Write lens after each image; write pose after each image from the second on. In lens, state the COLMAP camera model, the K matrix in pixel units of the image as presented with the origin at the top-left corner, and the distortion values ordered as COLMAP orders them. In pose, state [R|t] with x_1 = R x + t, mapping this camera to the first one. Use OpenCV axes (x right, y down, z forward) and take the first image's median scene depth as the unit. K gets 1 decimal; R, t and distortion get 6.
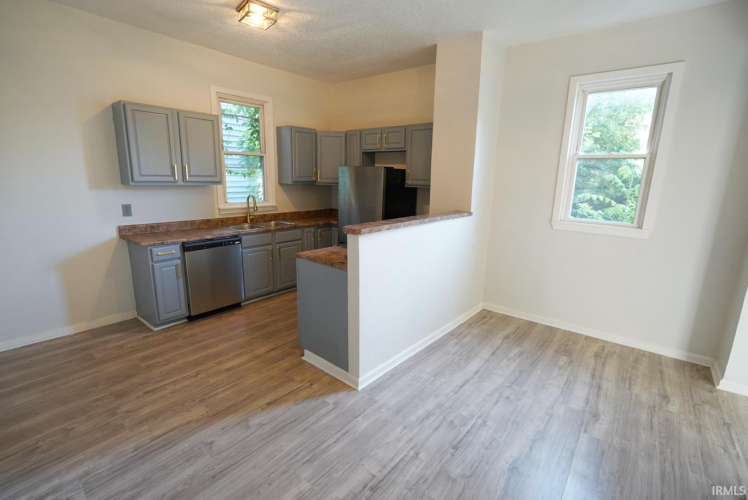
lens RADIAL K [[344.8, 0, 374.0], [0, 344.8, 250.0], [0, 0, 1]] dist [-0.002049, -0.000270]
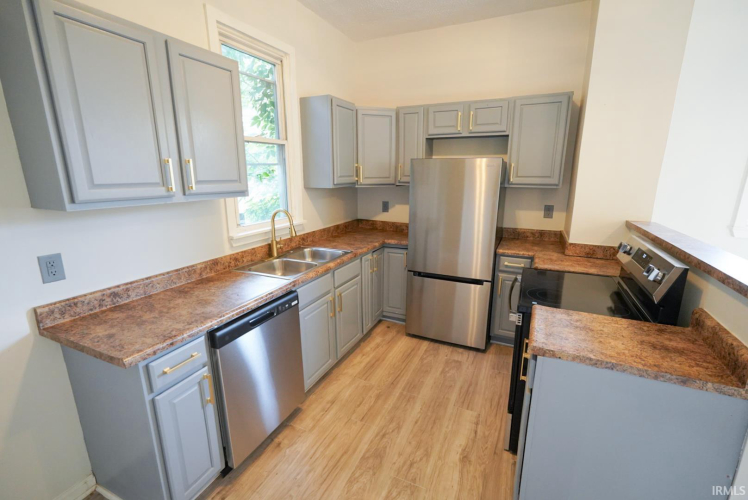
lens RADIAL K [[332.7, 0, 374.0], [0, 332.7, 250.0], [0, 0, 1]] dist [0.002289, 0.000330]
pose [[0.966442, -0.081960, 0.243461, -0.360083], [0.076249, 0.996549, 0.032806, -0.101308], [-0.245310, -0.013142, 0.969356, 0.419414]]
